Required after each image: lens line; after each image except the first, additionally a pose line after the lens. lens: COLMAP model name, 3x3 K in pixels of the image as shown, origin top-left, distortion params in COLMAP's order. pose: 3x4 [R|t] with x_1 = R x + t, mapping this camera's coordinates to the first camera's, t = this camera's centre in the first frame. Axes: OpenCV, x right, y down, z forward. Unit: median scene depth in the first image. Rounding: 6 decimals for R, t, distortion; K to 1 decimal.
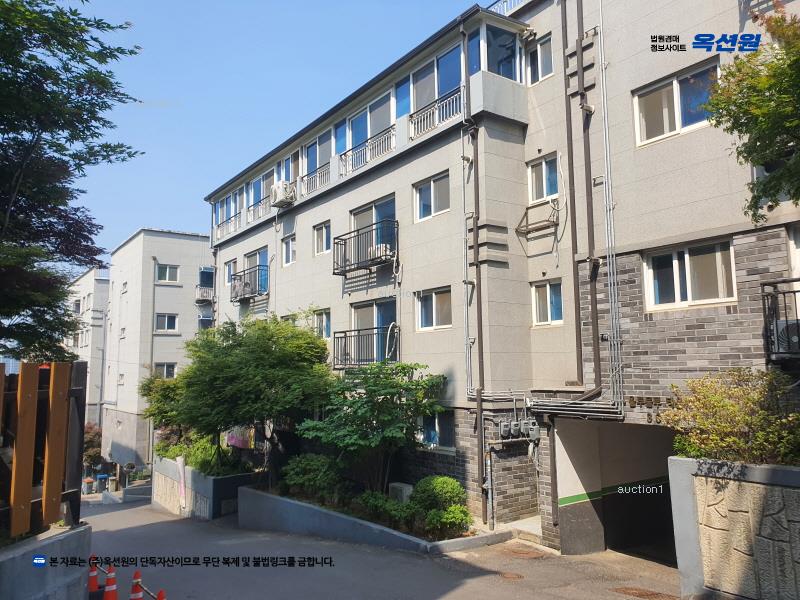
lens RADIAL K [[610.1, 0, 398.1], [0, 610.1, 297.7], [0, 0, 1]] dist [0.008196, 0.016816]
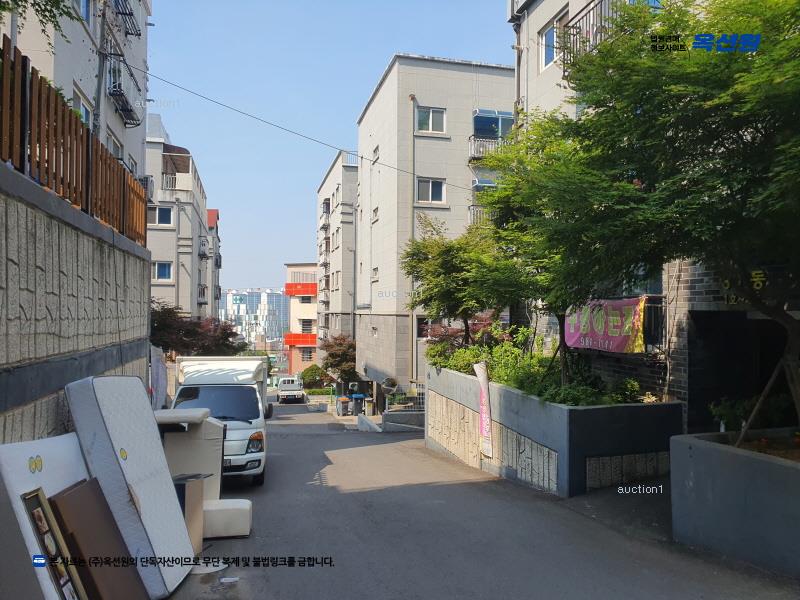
lens RADIAL K [[610.1, 0, 403.6], [0, 610.1, 299.0], [0, 0, 1]] dist [0.008196, 0.016816]
pose [[0.930643, 0.013016, -0.365697, -0.145659], [0.023203, 0.995257, 0.094473, 0.098118], [0.365193, -0.096406, 0.925927, 0.315598]]
